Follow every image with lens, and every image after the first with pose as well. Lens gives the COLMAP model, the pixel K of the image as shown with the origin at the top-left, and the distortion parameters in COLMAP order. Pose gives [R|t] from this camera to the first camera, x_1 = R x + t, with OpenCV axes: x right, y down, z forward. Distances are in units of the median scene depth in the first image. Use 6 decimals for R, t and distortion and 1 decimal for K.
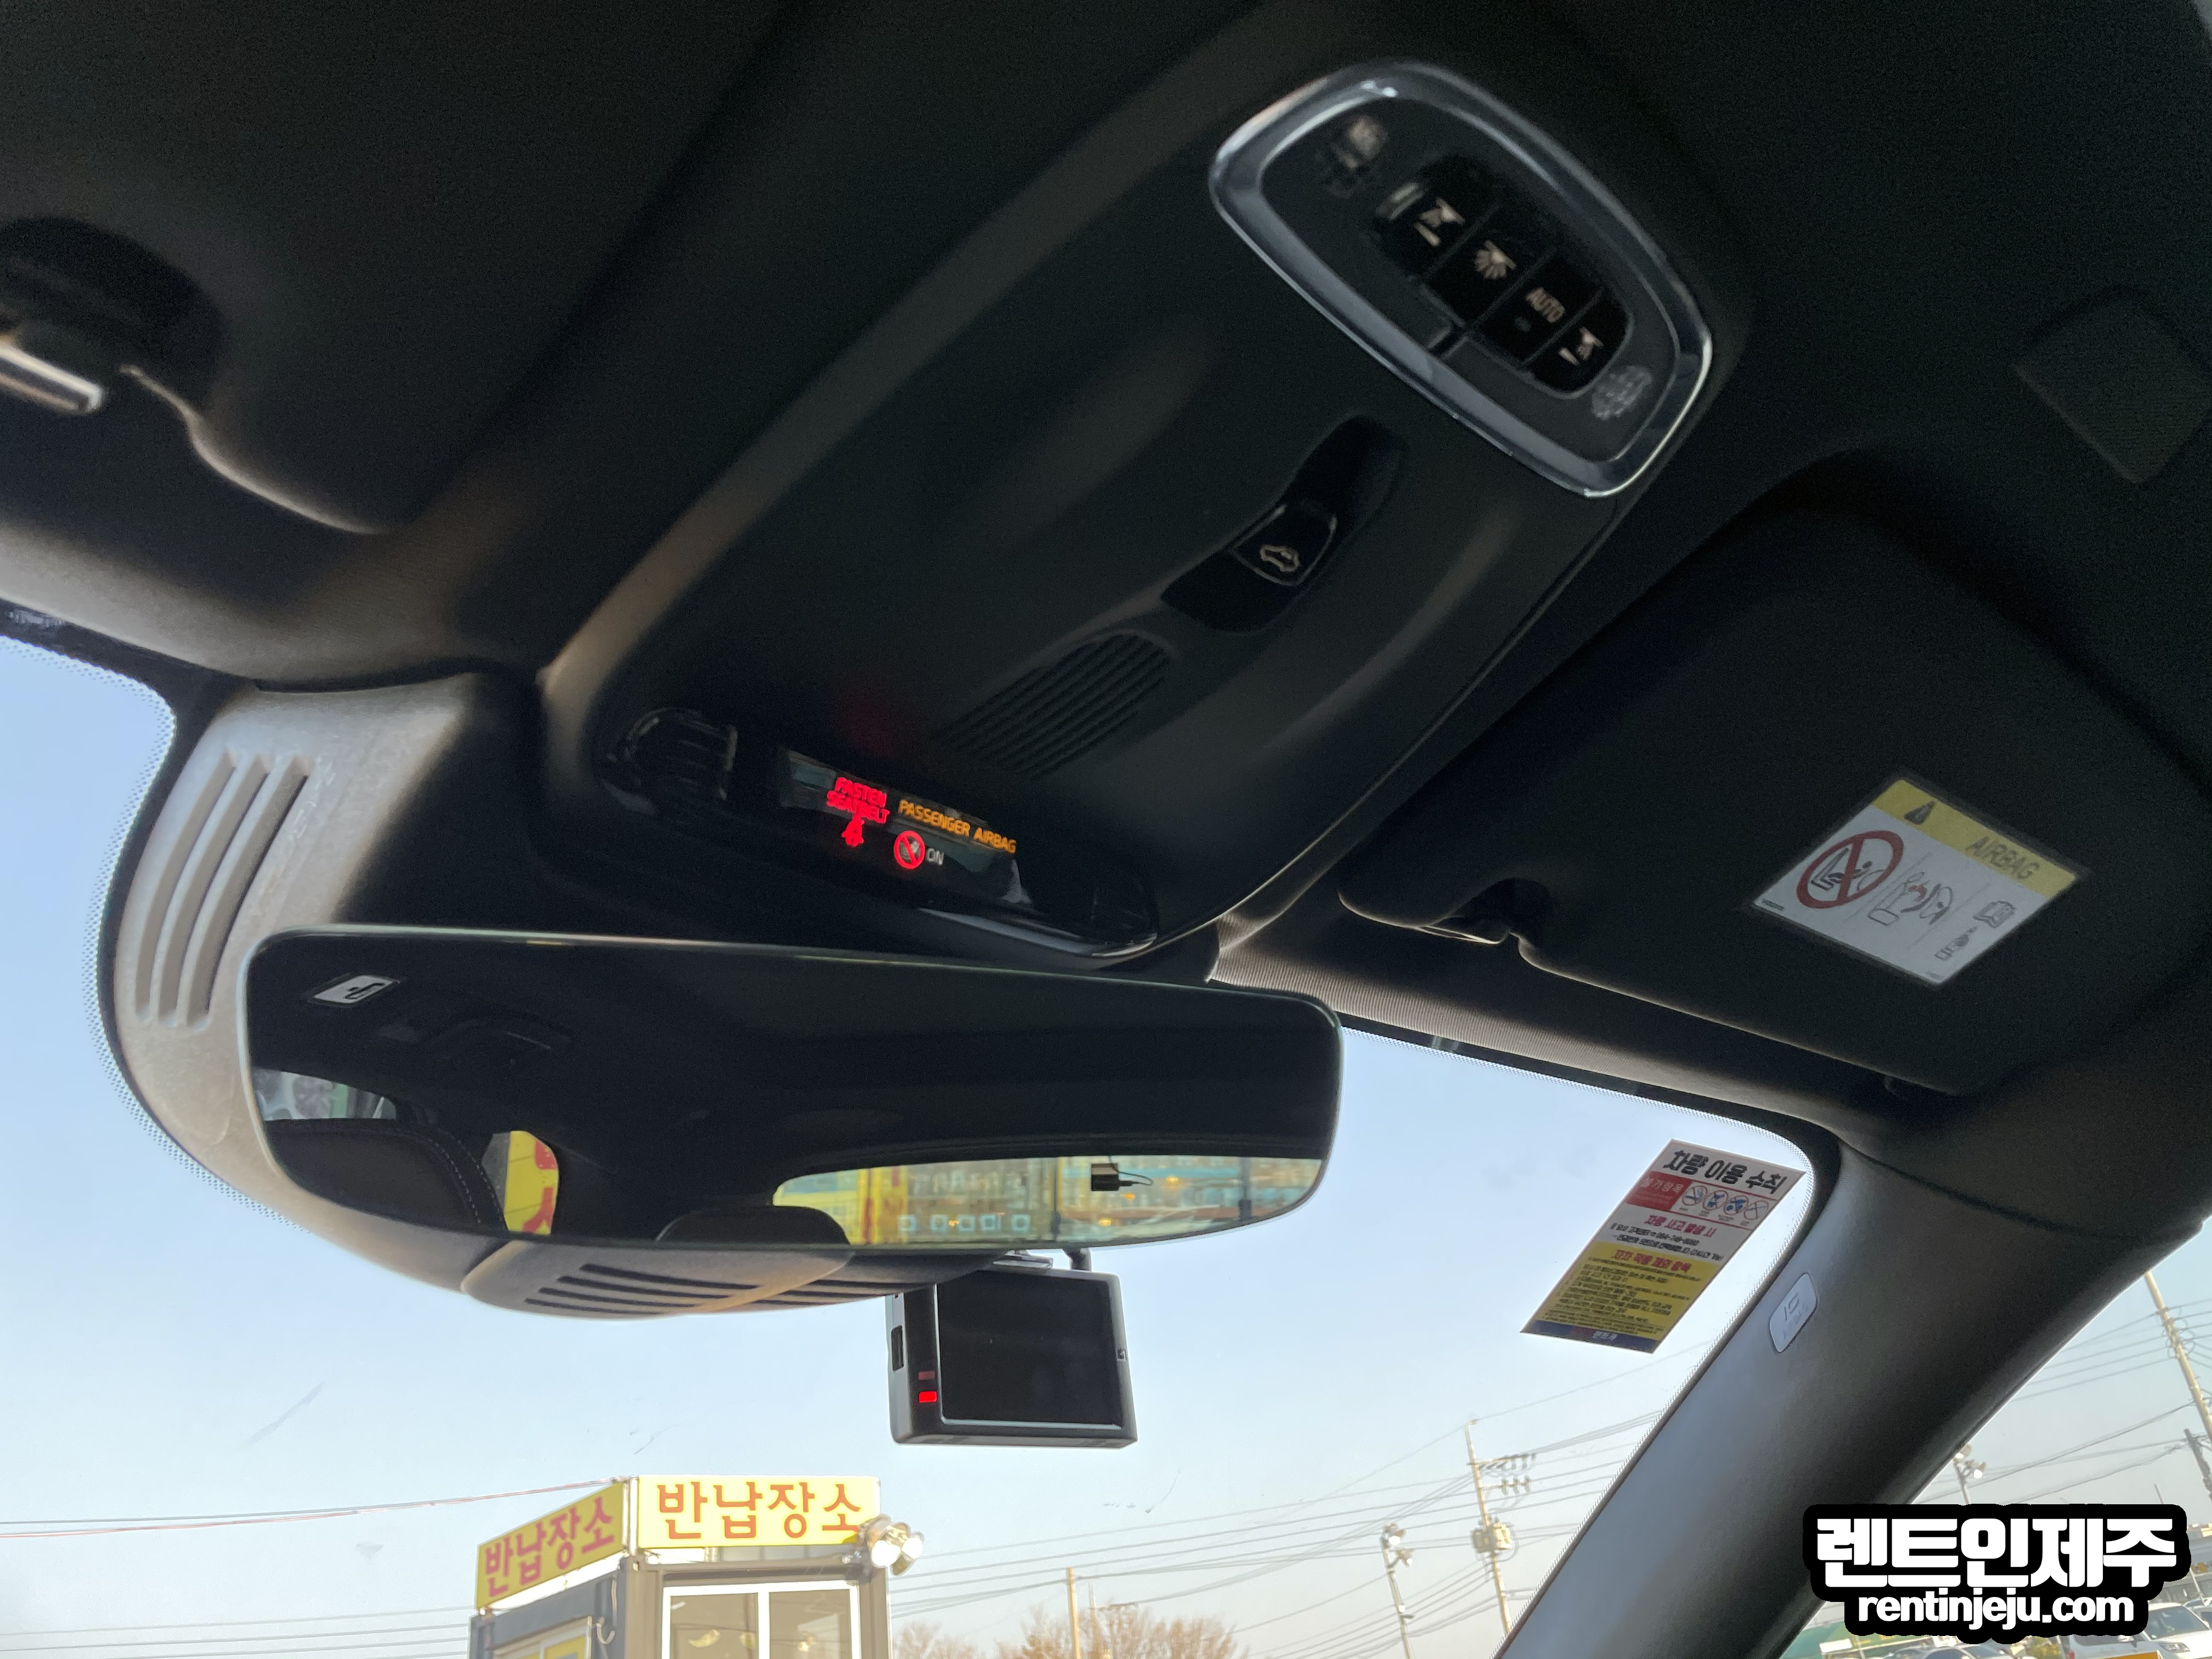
lens RADIAL K [[1668.3, 0, 1106.0], [0, 1668.3, 829.5], [0, 0, 1]] dist [0.049118, -0.000297]
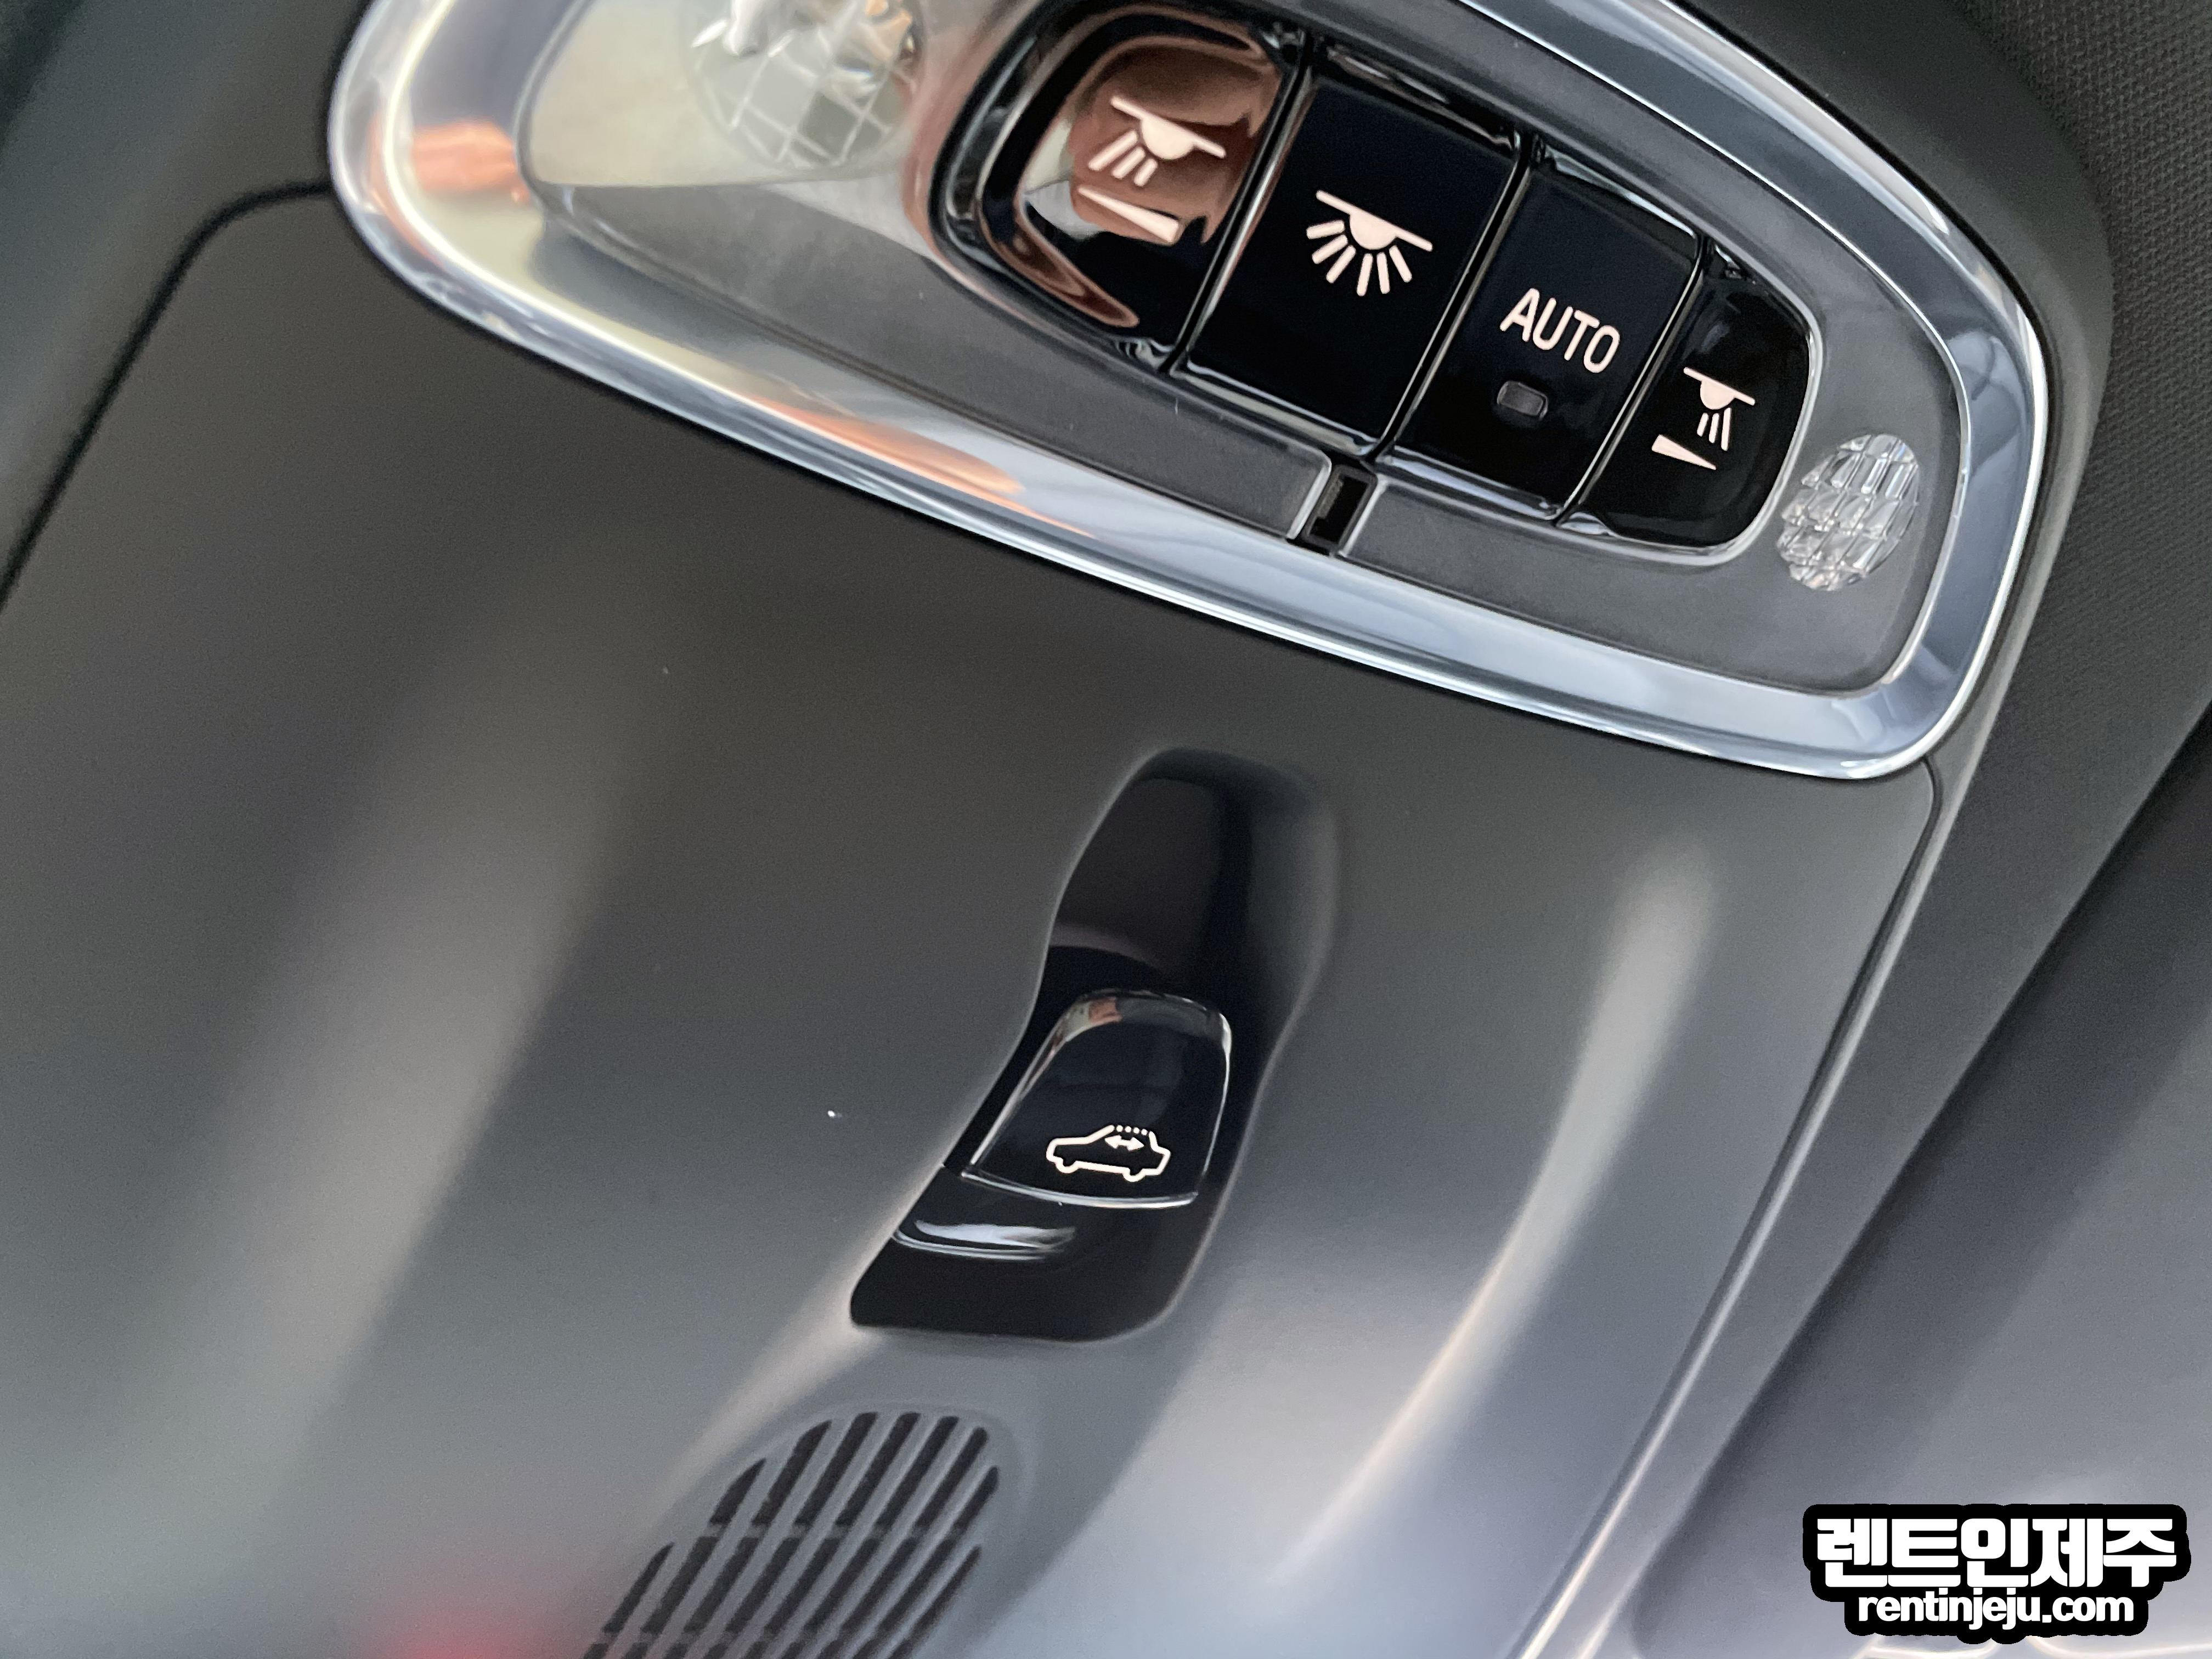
lens RADIAL K [[1668.3, 0, 1106.0], [0, 1668.3, 829.5], [0, 0, 1]] dist [0.049118, -0.000297]
pose [[0.950870, -0.285273, -0.120276, 0.172904], [0.243597, 0.929173, -0.278025, -0.127949], [0.191070, 0.235066, 0.953014, 0.632037]]
